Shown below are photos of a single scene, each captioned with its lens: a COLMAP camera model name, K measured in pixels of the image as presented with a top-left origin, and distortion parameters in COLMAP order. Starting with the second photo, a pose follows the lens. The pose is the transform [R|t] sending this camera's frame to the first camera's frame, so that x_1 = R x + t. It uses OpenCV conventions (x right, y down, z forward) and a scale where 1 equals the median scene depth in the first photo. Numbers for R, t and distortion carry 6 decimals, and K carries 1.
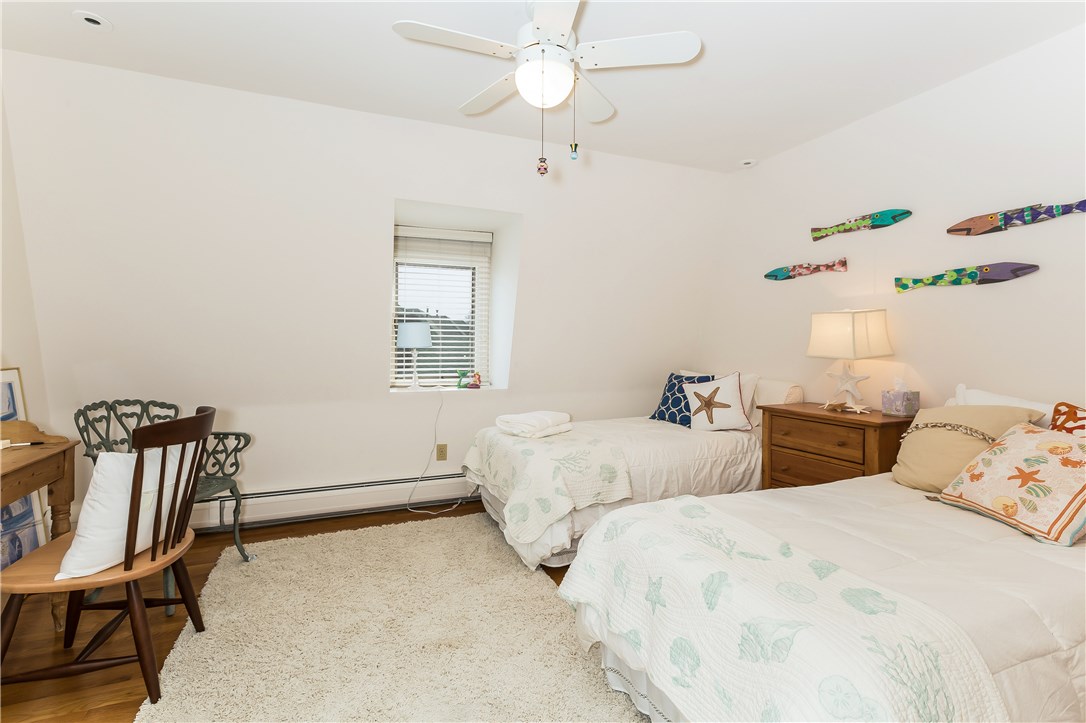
lens RADIAL K [[494.9, 0, 539.9], [0, 494.9, 351.8], [0, 0, 1]] dist [-0.000733, 0.000546]
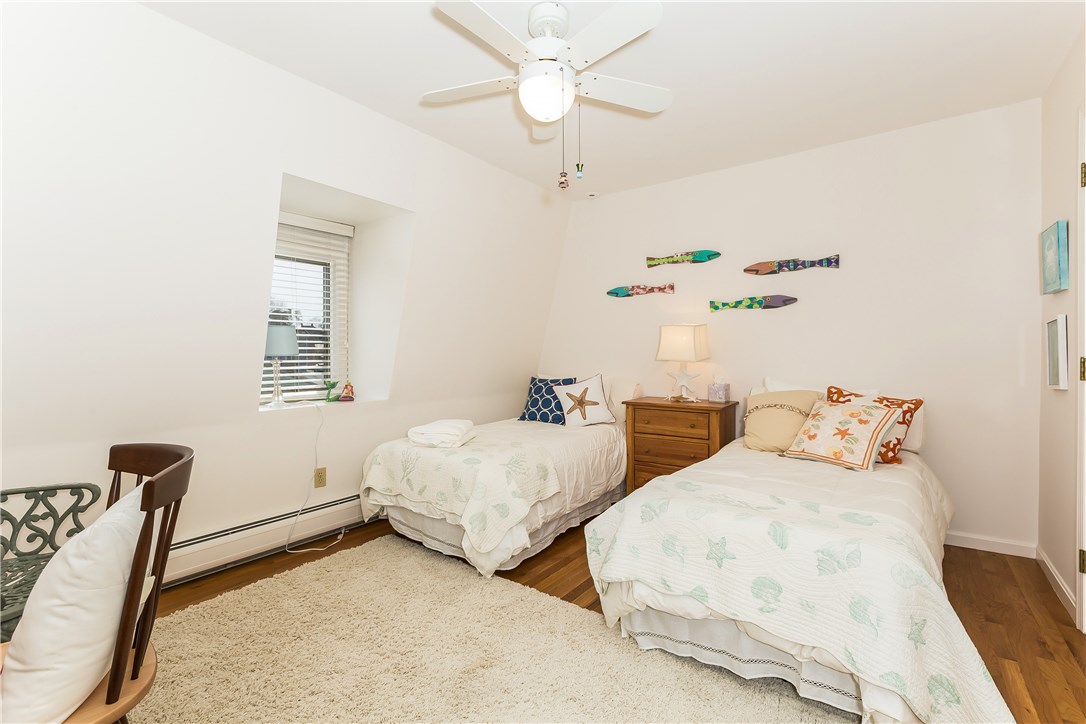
lens RADIAL K [[494.9, 0, 538.6], [0, 494.9, 362.3], [0, 0, 1]] dist [-0.000733, 0.000546]
pose [[0.851639, -0.015973, 0.523886, -0.404531], [0.011096, 0.999861, 0.012447, -0.003492], [-0.524012, -0.004787, 0.851698, 0.092626]]
